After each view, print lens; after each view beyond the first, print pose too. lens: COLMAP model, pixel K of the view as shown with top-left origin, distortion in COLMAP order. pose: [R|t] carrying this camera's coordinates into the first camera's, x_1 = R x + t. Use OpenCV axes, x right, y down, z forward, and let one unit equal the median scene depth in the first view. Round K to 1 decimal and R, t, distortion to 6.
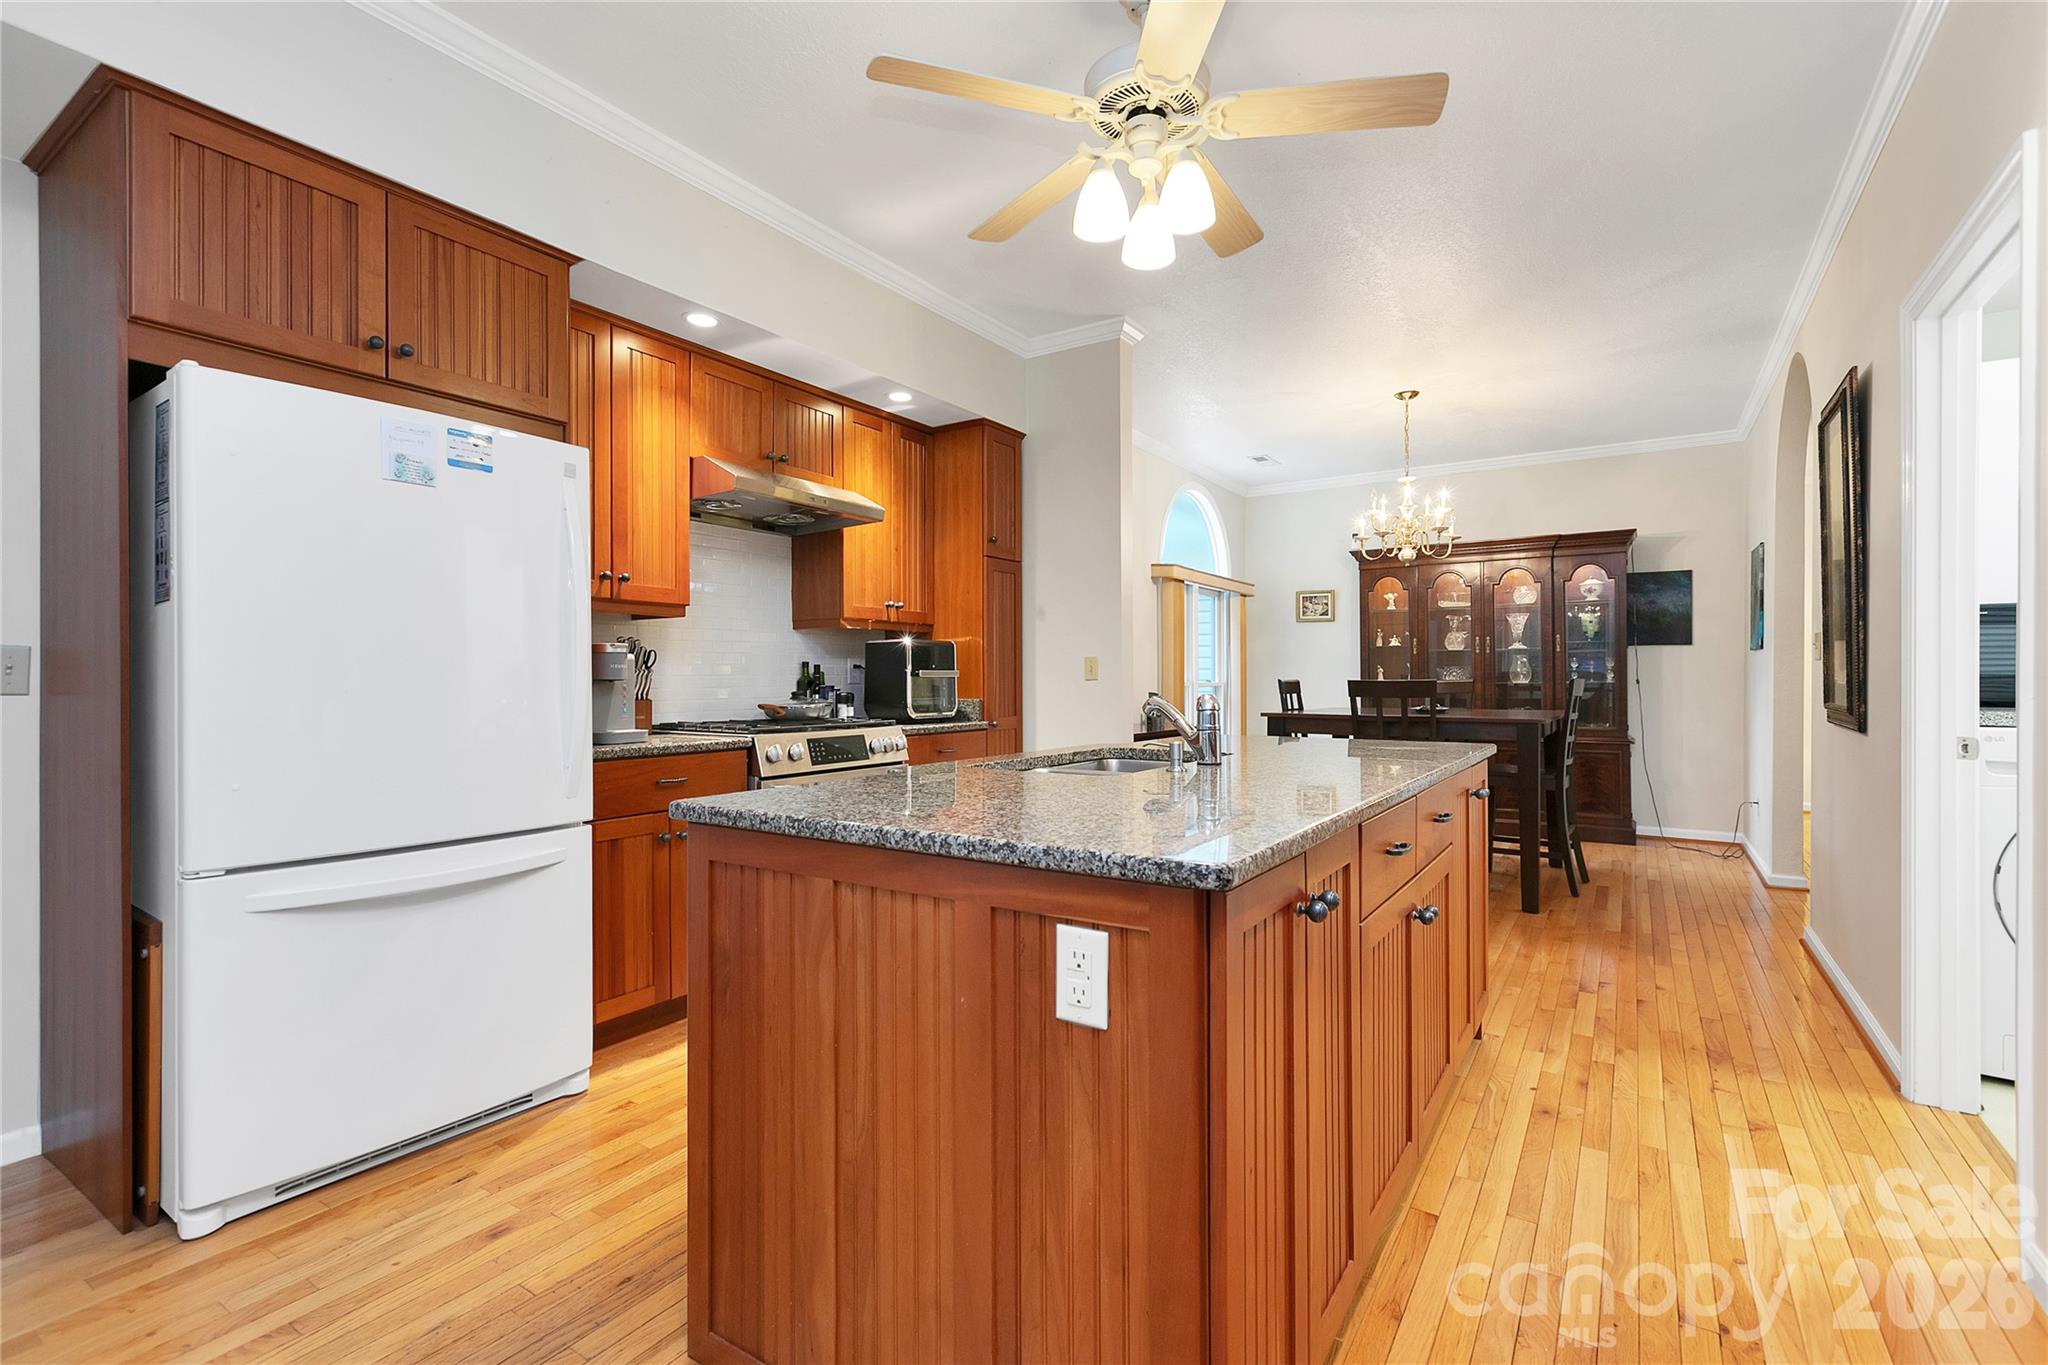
lens RADIAL K [[929.4, 0, 1024.0], [0, 929.4, 682.5], [0, 0, 1]] dist [0.002097, 0.000279]
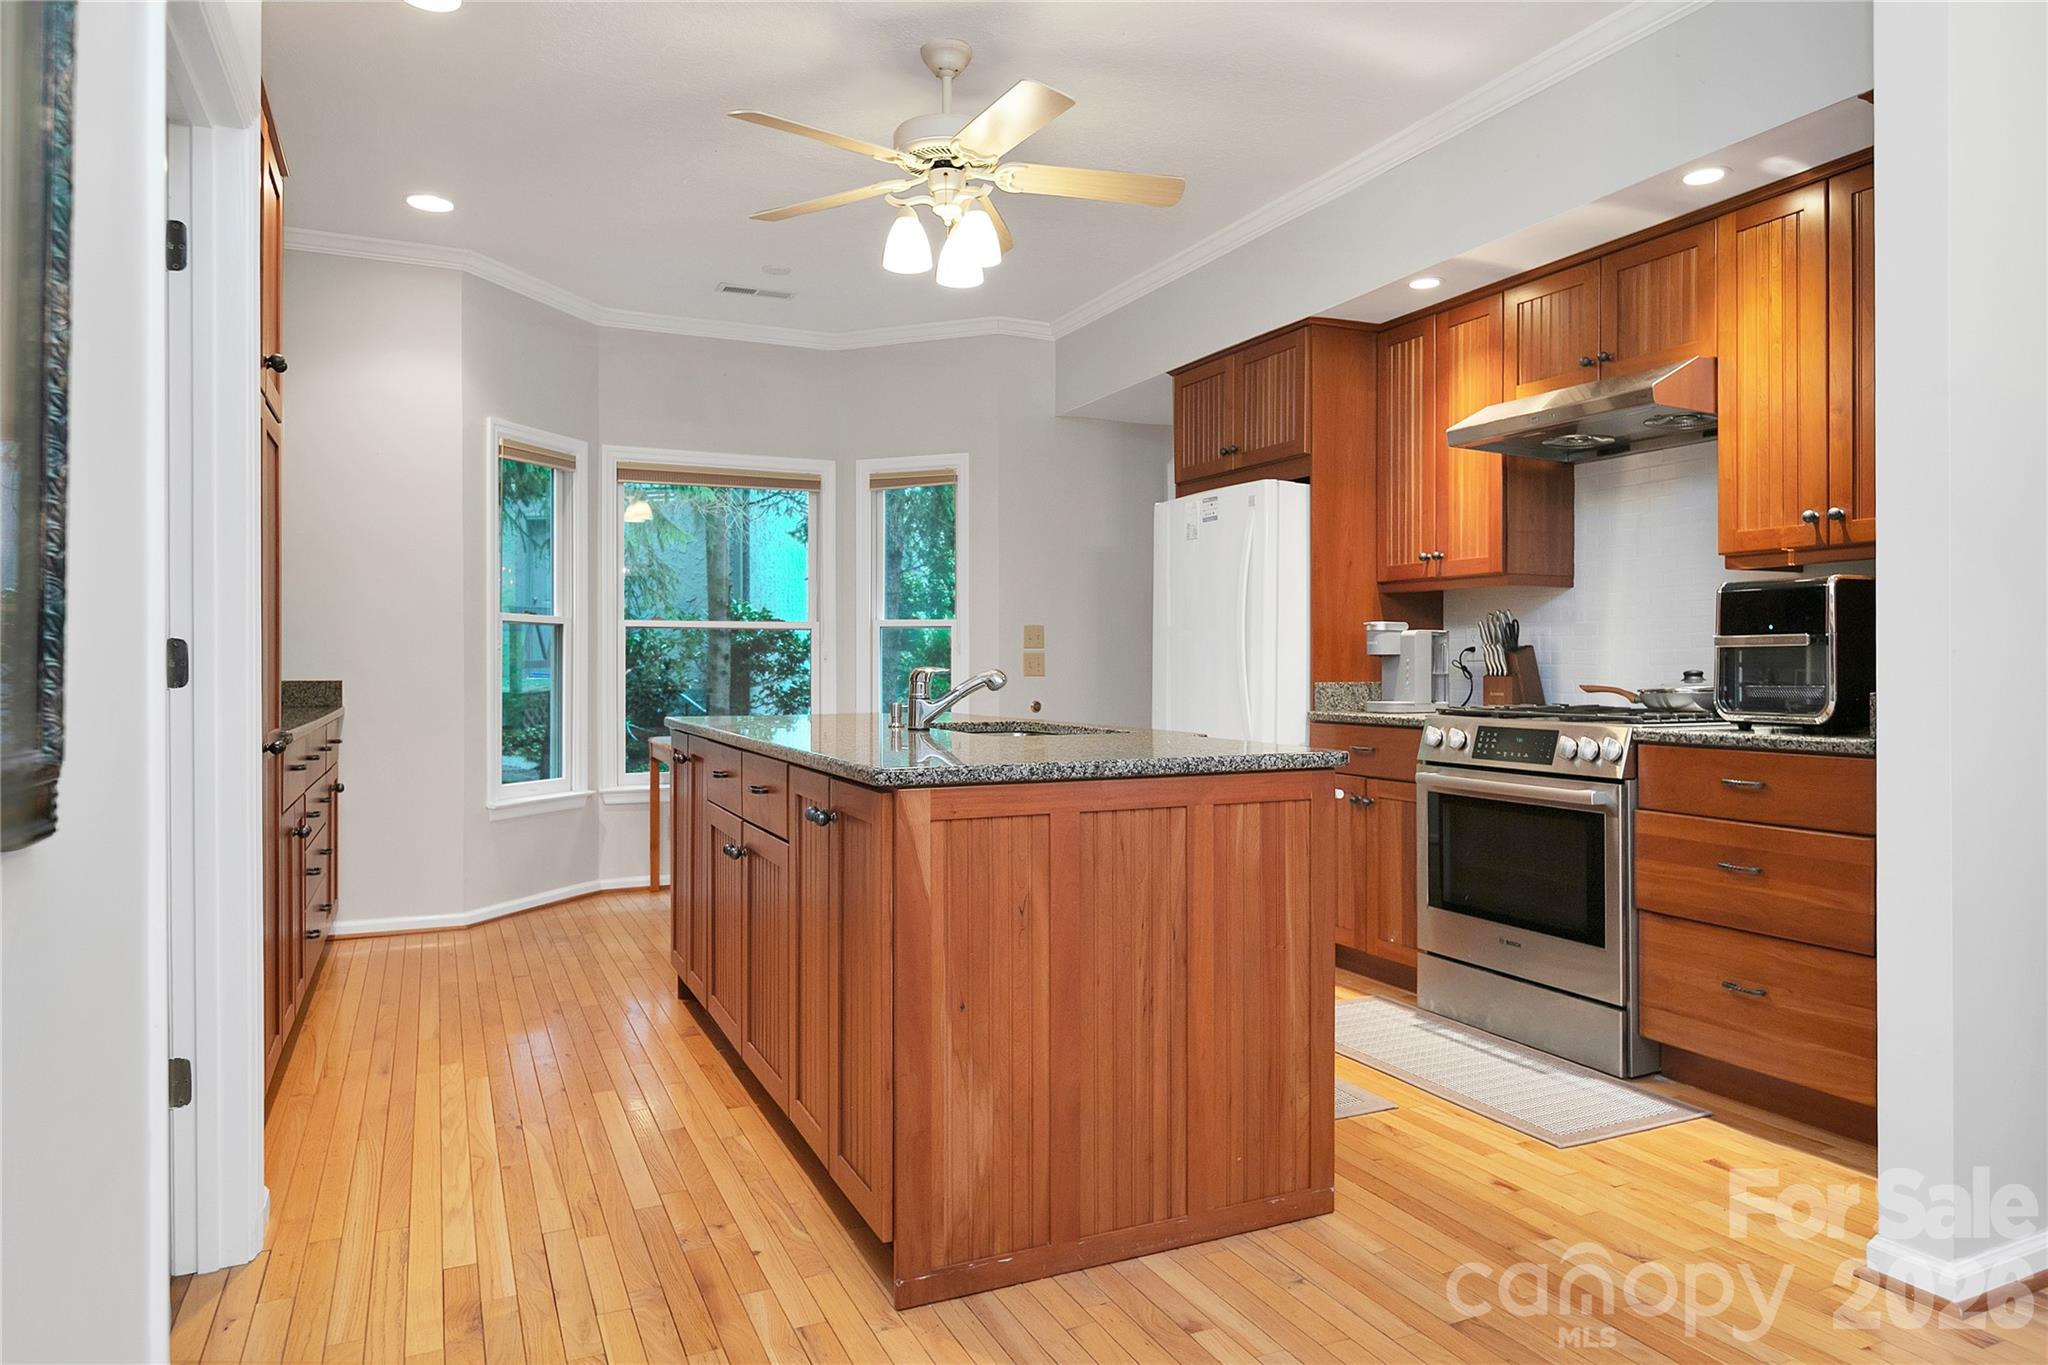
lens RADIAL K [[1240.8, 0, 1024.0], [0, 1240.8, 682.5], [0, 0, 1]] dist [0.001202, 0.000261]
pose [[-0.523546, 0.014692, -0.851871, 1.027769], [-0.001937, 0.999828, 0.018435, 0.003436], [0.851995, 0.011302, -0.523427, 1.389438]]
